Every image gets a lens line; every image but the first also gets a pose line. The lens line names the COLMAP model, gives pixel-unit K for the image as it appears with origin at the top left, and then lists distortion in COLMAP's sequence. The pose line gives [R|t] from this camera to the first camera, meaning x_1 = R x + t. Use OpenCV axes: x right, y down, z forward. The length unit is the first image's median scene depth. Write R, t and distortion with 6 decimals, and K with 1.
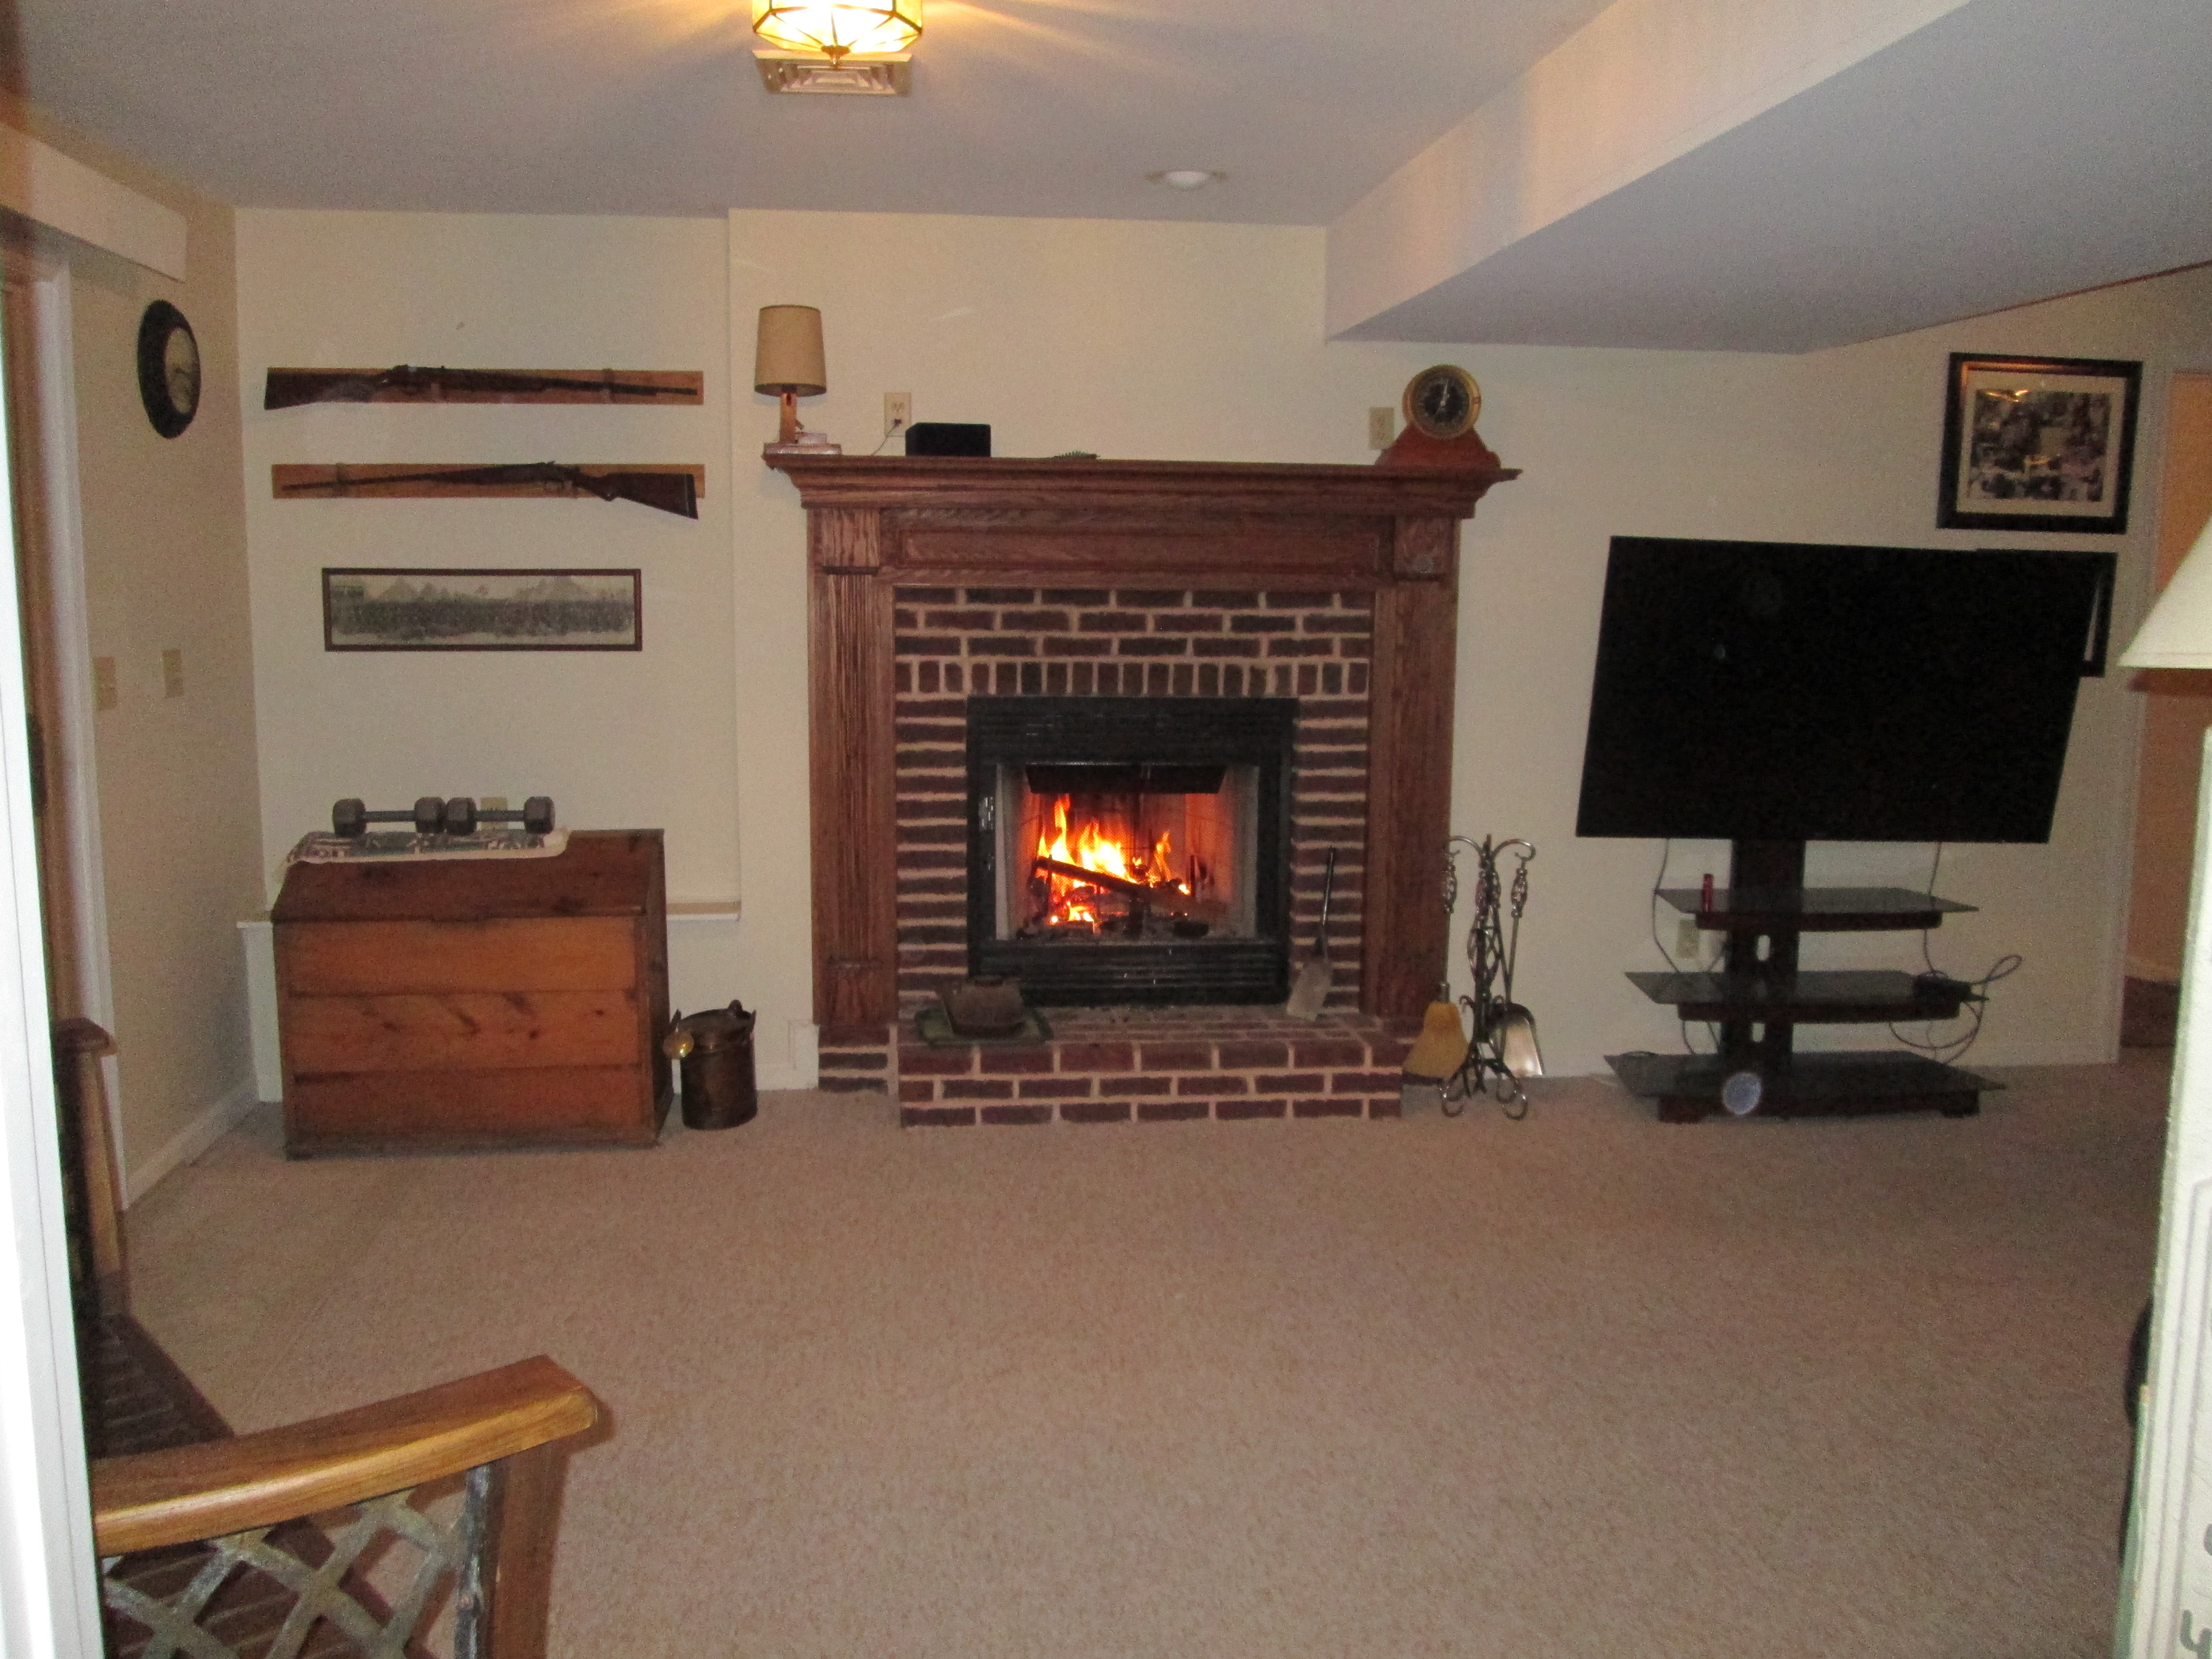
lens RADIAL K [[1826.3, 0, 1106.0], [0, 1826.3, 829.5], [0, 0, 1]] dist [-0.095829, -0.001470]
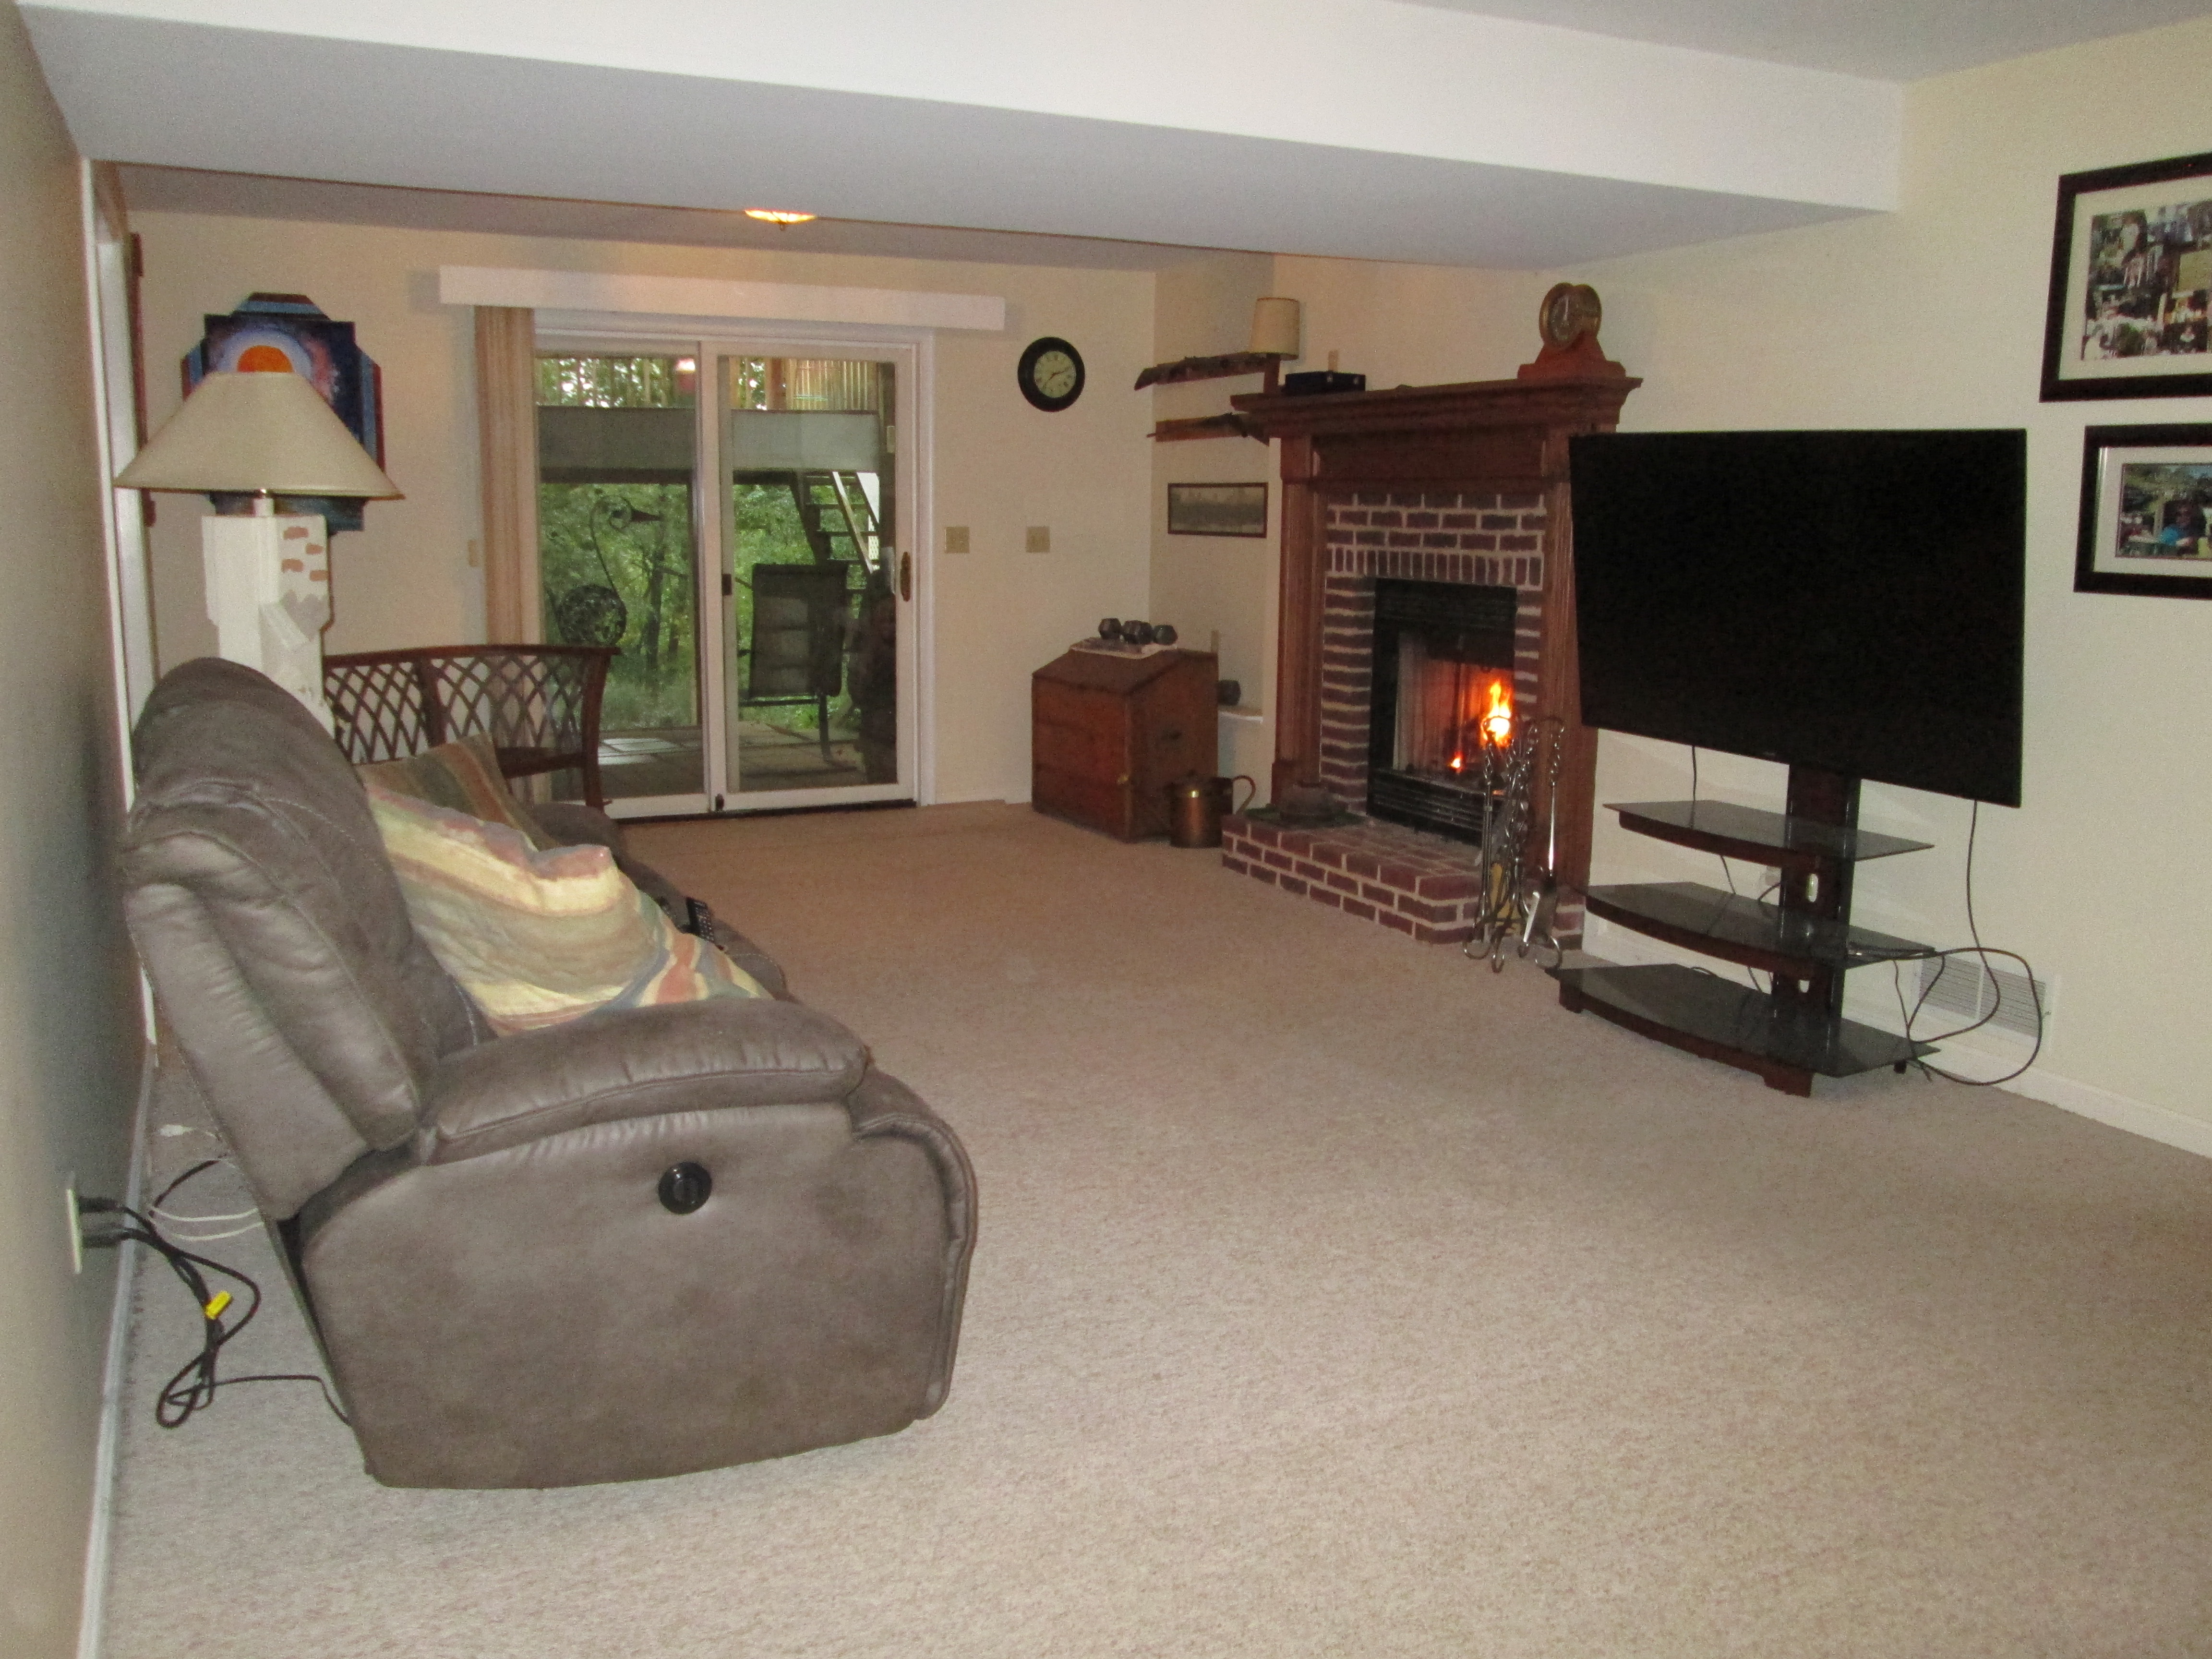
lens RADIAL K [[1826.3, 0, 1106.0], [0, 1826.3, 829.5], [0, 0, 1]] dist [-0.095829, -0.001470]
pose [[0.333388, 0.158372, -0.929392, 1.124163], [-0.123619, 0.984622, 0.123439, -0.031499], [0.934650, 0.073738, 0.347840, 0.378559]]
